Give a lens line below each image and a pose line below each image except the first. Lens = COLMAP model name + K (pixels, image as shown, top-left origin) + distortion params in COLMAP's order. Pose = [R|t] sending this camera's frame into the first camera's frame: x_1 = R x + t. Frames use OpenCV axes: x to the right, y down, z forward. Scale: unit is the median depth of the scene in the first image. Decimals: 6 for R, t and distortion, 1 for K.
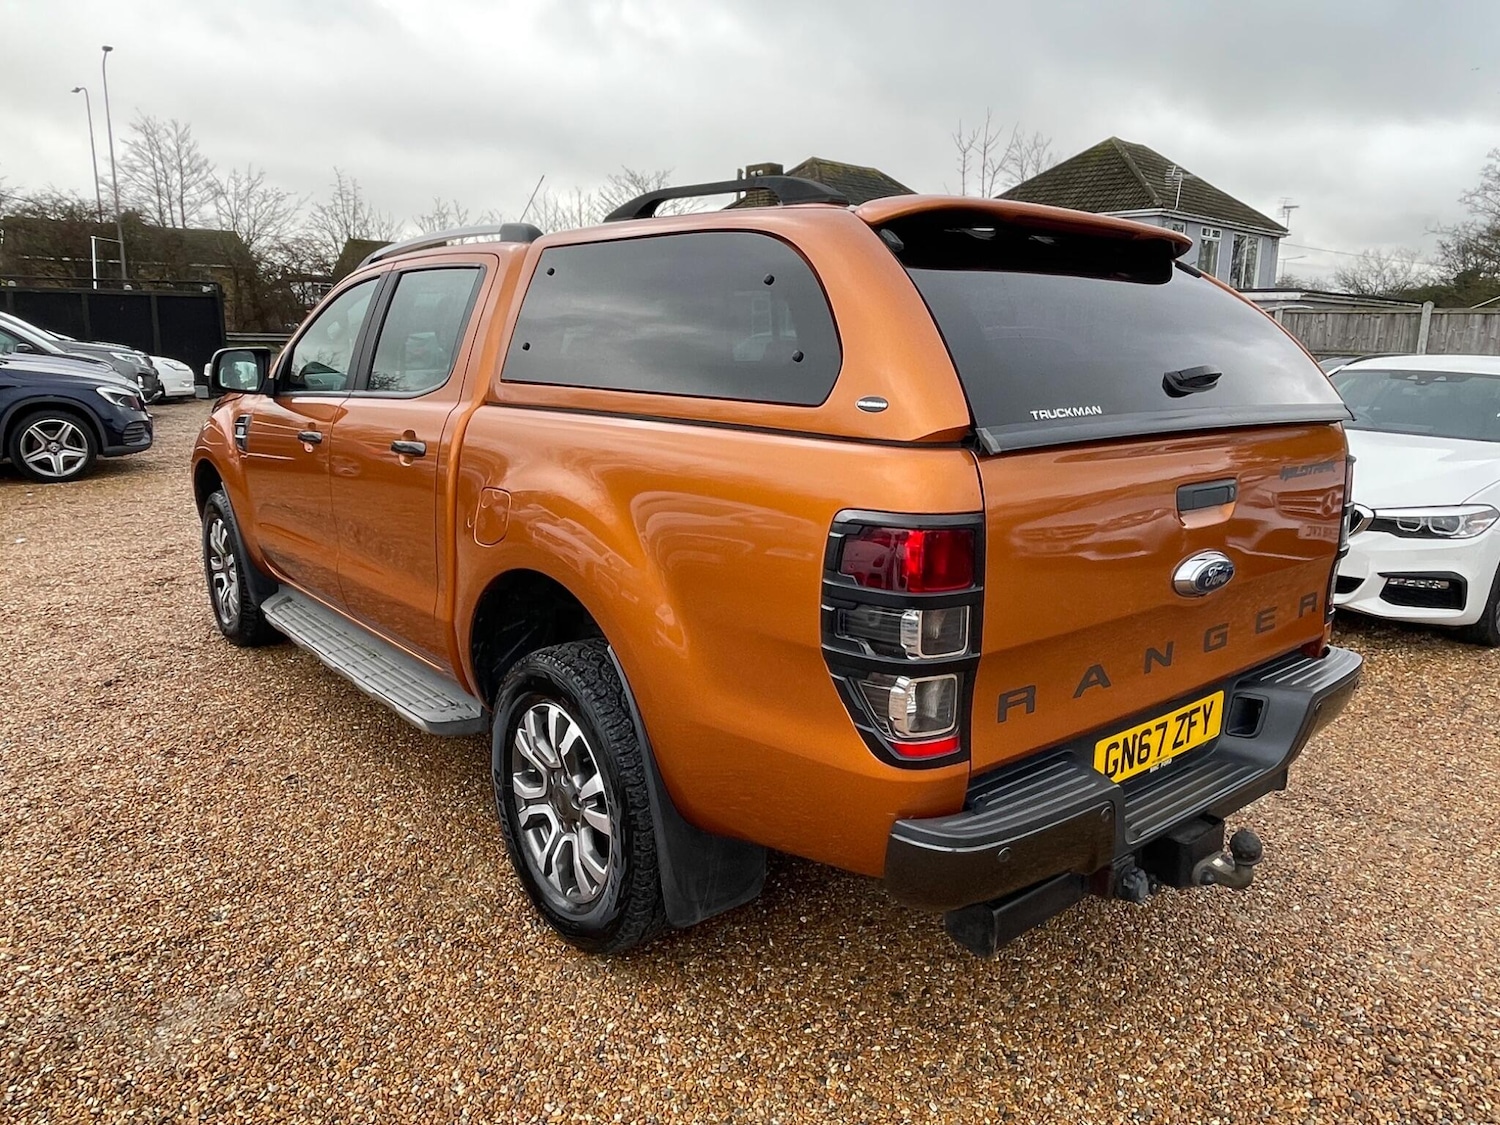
lens RADIAL K [[1065.0, 0, 754.9], [0, 1065.0, 540.3], [0, 0, 1]] dist [-0.000098, -0.017264]
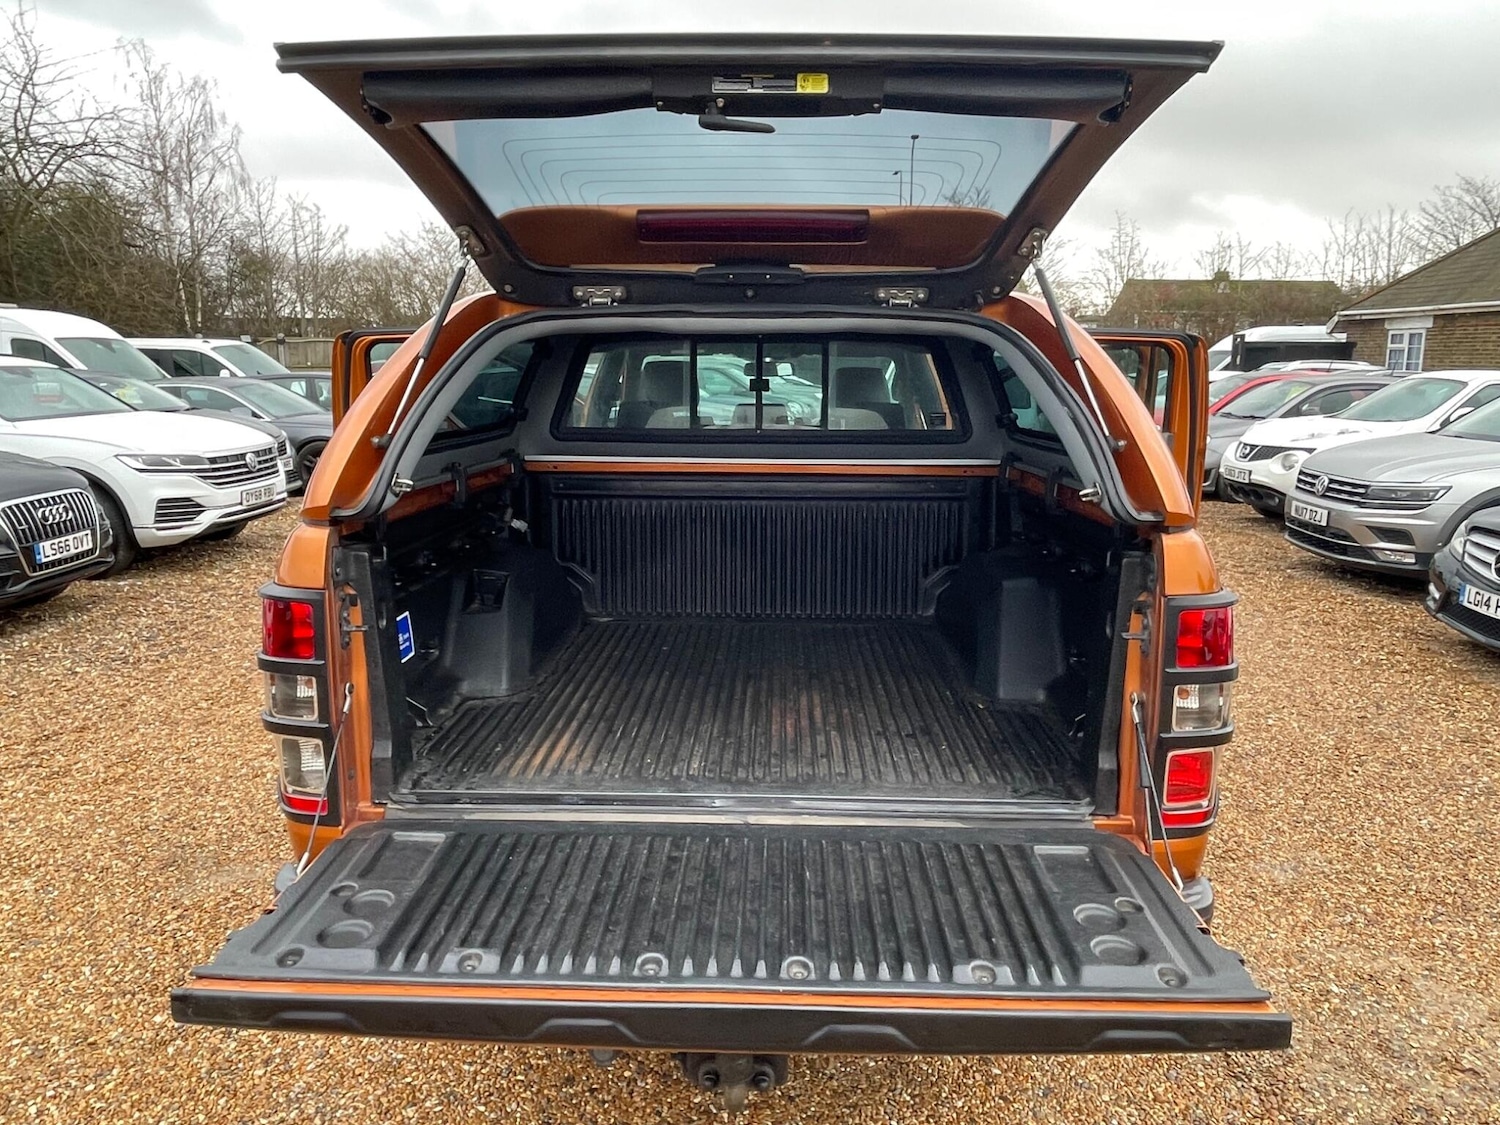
lens RADIAL K [[1058.6, 0, 746.2], [0, 1058.6, 550.9], [0, 0, 1]] dist [-0.002251, -0.009576]
pose [[0.740588, 0.105359, -0.663649, 0.496338], [-0.120250, 0.992468, 0.023371, -0.056325], [0.661113, 0.062496, 0.747679, 0.202536]]
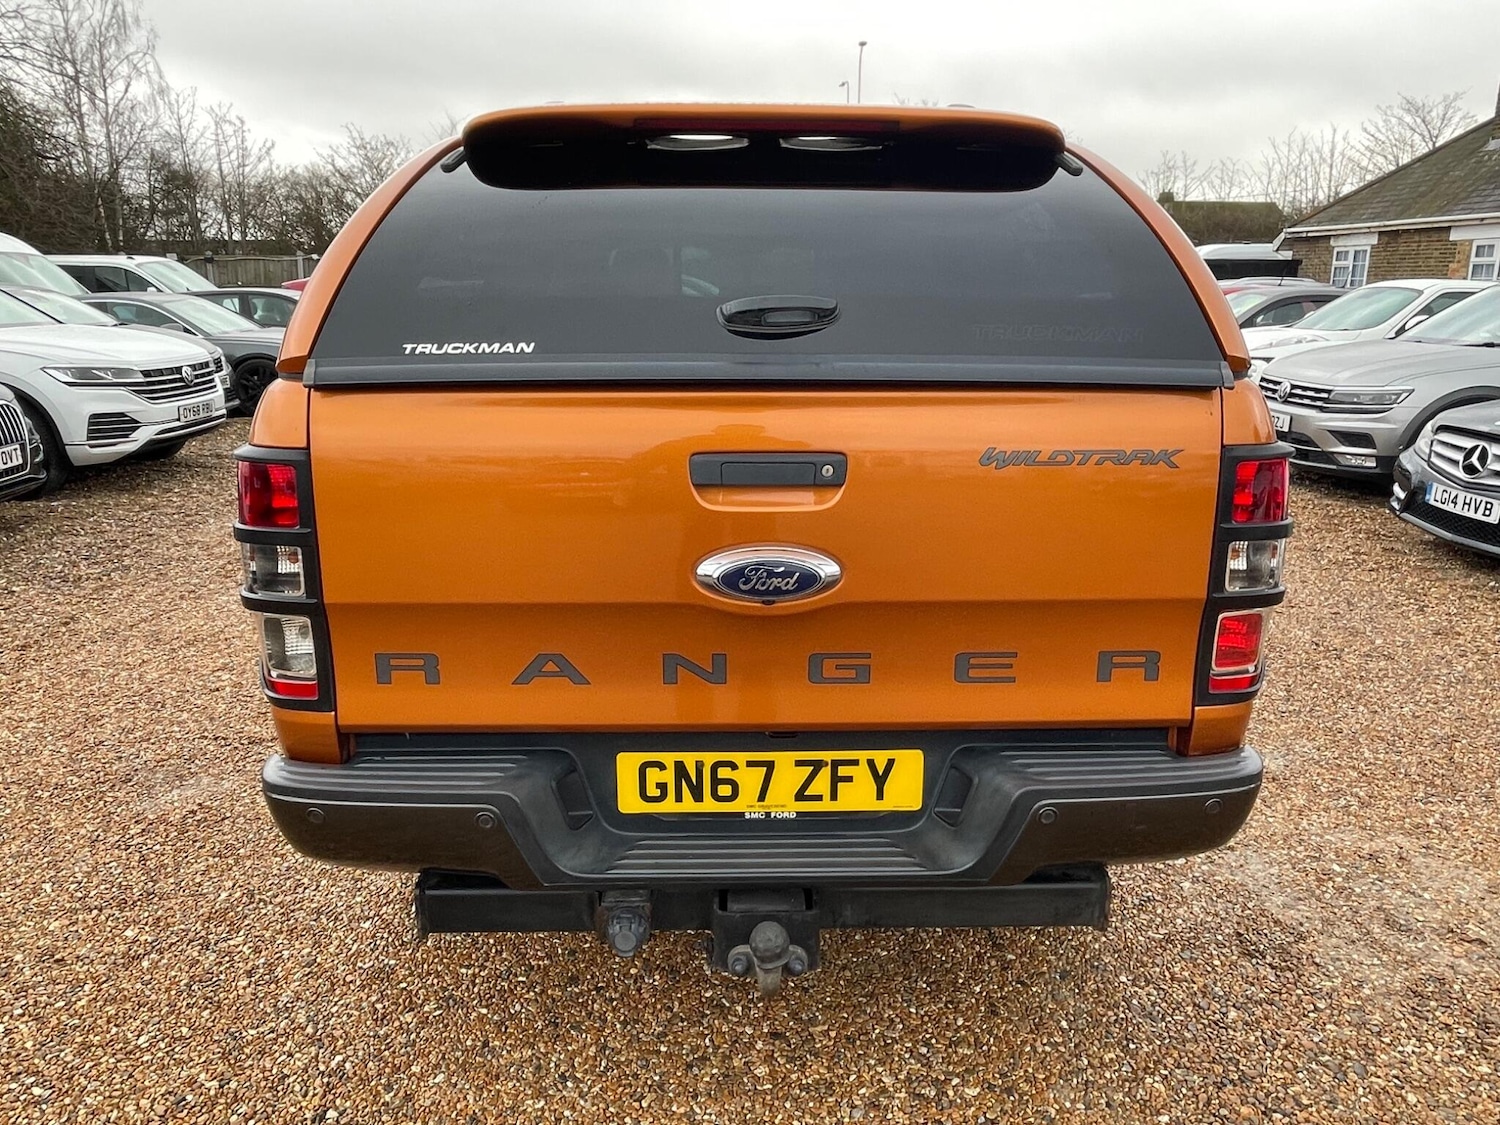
lens RADIAL K [[1054.8, 0, 745.2], [0, 1054.8, 549.8], [0, 0, 1]] dist [-0.002815, -0.010955]
pose [[0.774213, 0.140223, -0.617197, 0.451978], [-0.112030, 0.990113, 0.084416, -0.024848], [0.622932, 0.003789, 0.782267, 0.210672]]
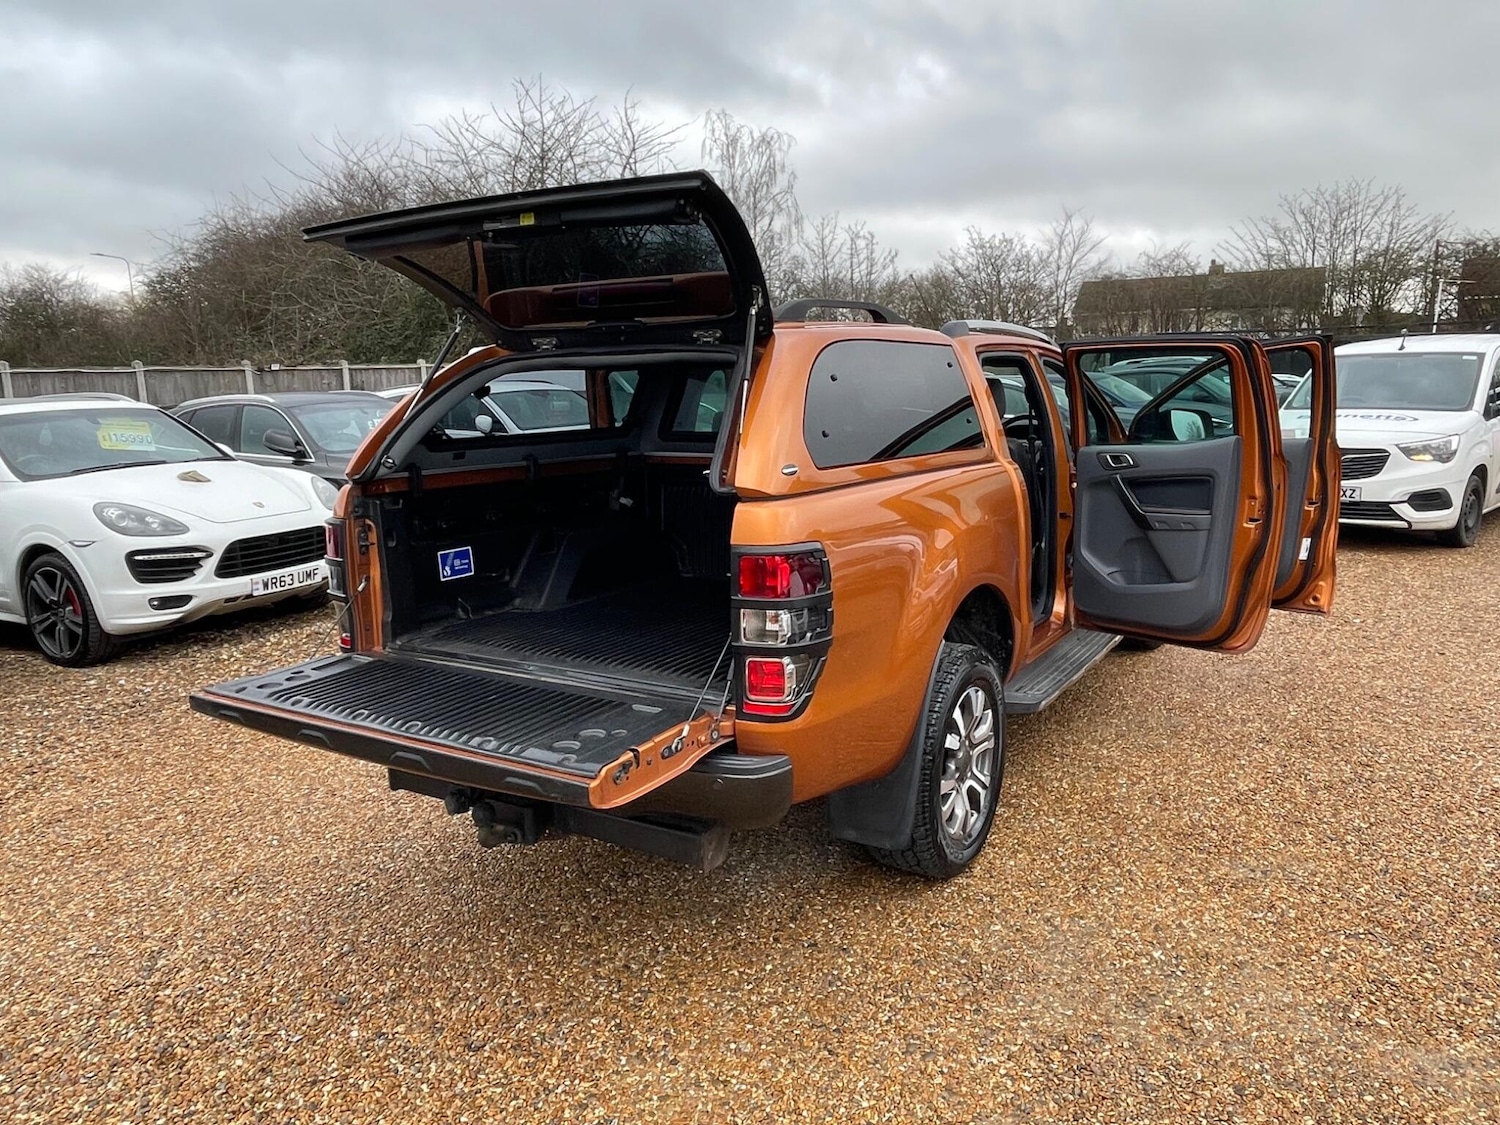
lens RADIAL K [[1058.6, 0, 746.2], [0, 1058.6, 550.9], [0, 0, 1]] dist [-0.002251, -0.009576]
pose [[0.309228, 0.129191, -0.942172, 0.903553], [-0.149386, 0.985029, 0.086038, -0.097389], [0.939181, 0.114142, 0.323898, 0.436681]]
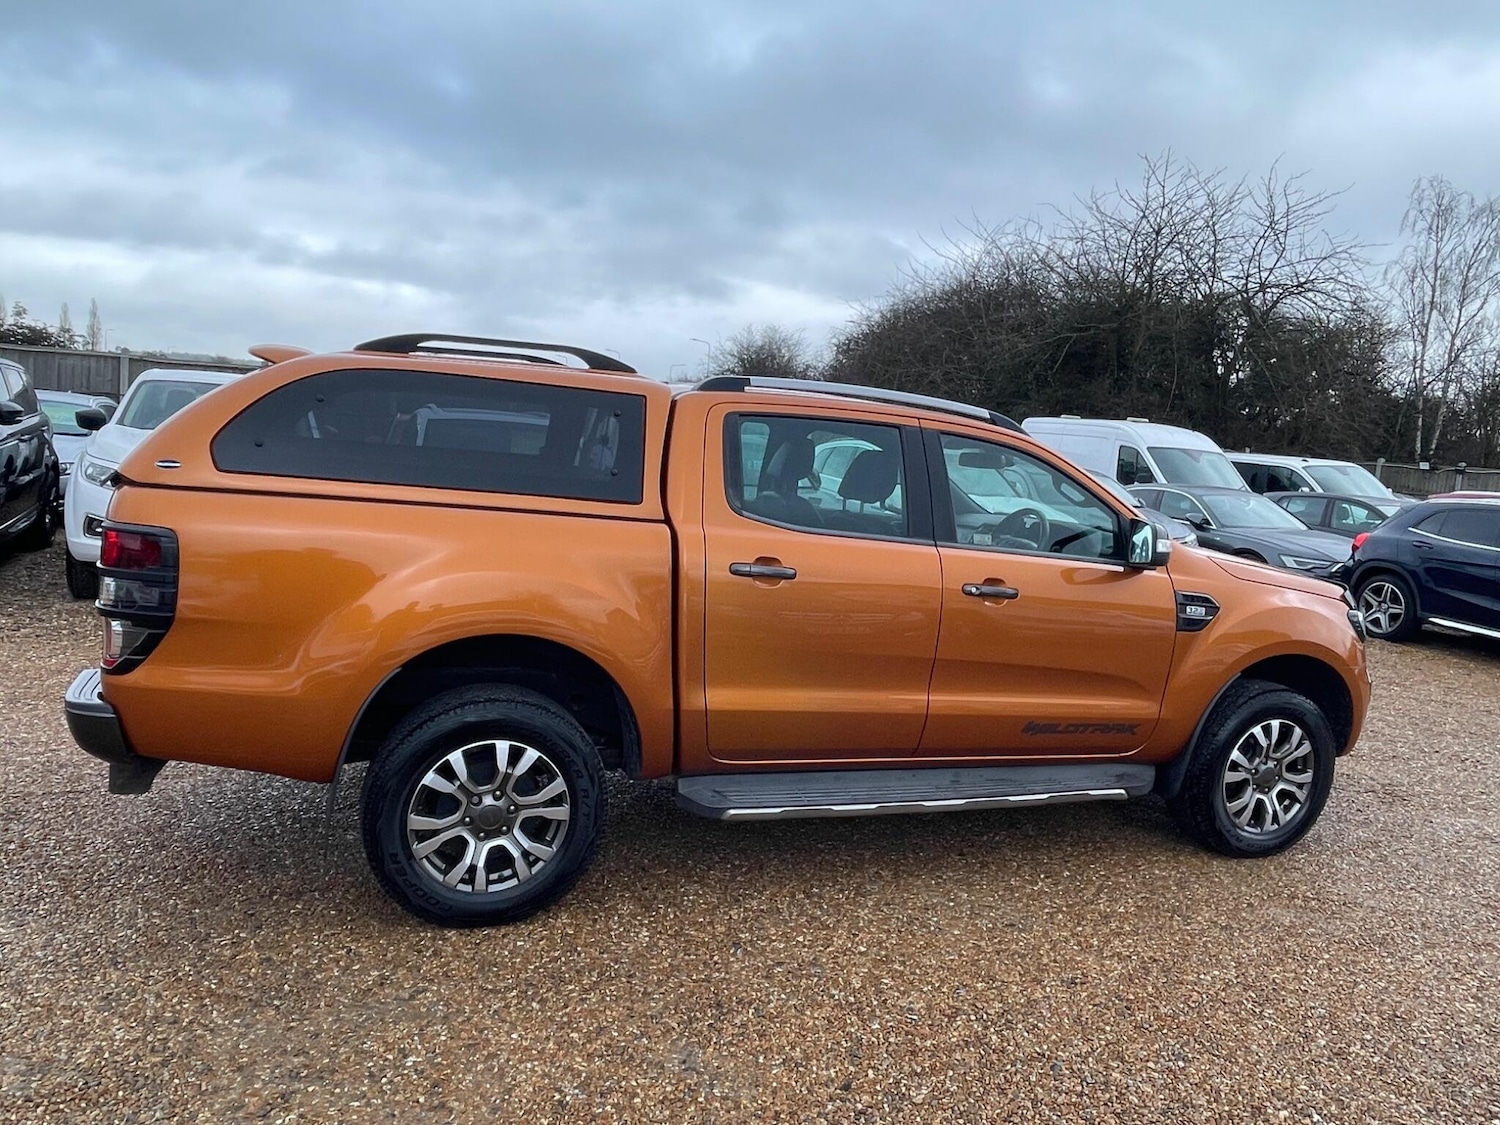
lens RADIAL K [[1050.5, 0, 748.1], [0, 1050.5, 527.2], [0, 0, 1]] dist [-0.006768, -0.004921]
pose [[-0.336501, 0.042963, -0.940703, 0.866441], [-0.263000, 0.954920, 0.137691, -0.261592], [0.904211, 0.293737, -0.310032, 1.261963]]
